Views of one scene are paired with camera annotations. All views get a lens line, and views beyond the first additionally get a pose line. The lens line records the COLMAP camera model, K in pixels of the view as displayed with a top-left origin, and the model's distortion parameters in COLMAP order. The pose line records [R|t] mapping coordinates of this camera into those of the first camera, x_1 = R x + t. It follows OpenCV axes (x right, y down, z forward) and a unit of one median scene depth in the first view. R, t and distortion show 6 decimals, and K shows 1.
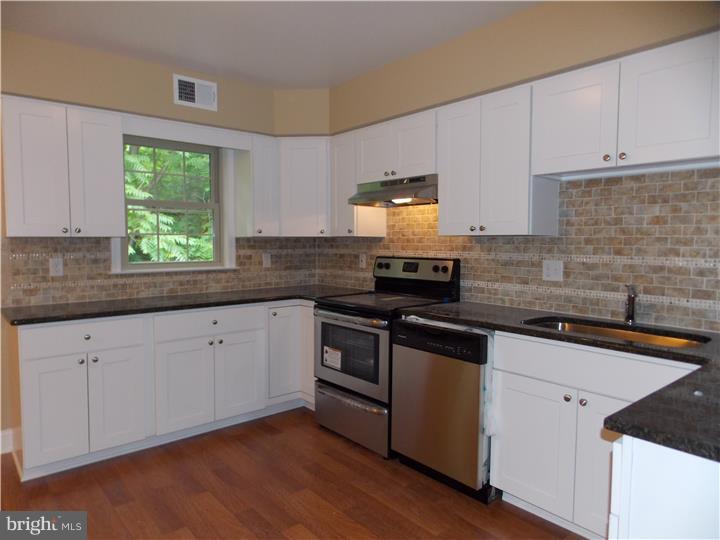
lens RADIAL K [[481.5, 0, 360.0], [0, 481.5, 270.0], [0, 0, 1]] dist [0.027315, -0.024818]
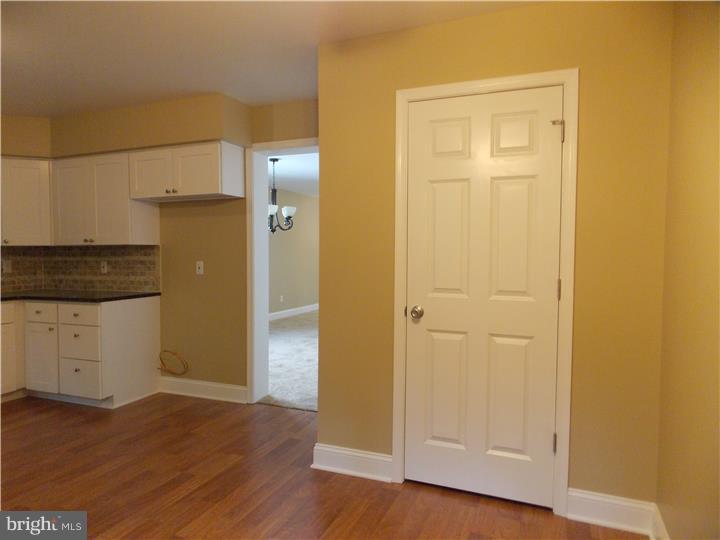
lens RADIAL K [[481.5, 0, 360.0], [0, 481.5, 270.0], [0, 0, 1]] dist [0.027315, -0.024818]
pose [[0.471621, 0.047035, -0.880546, 1.511384], [-0.049971, 0.998397, 0.026566, -0.102635], [0.880384, 0.031472, 0.473216, 1.444571]]
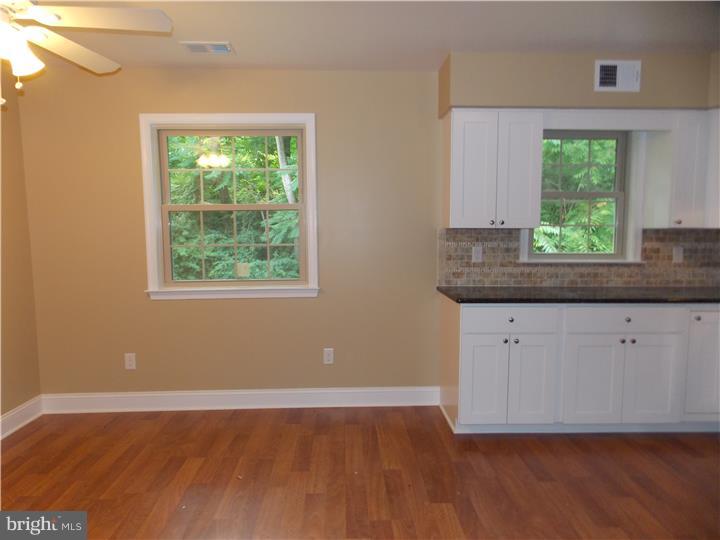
lens RADIAL K [[481.5, 0, 360.0], [0, 481.5, 270.0], [0, 0, 1]] dist [0.027315, -0.024818]
pose [[0.781287, 0.061087, -0.621176, -0.116734], [-0.045565, 0.998126, 0.040847, -0.002833], [0.622507, -0.003610, 0.782606, -0.054172]]
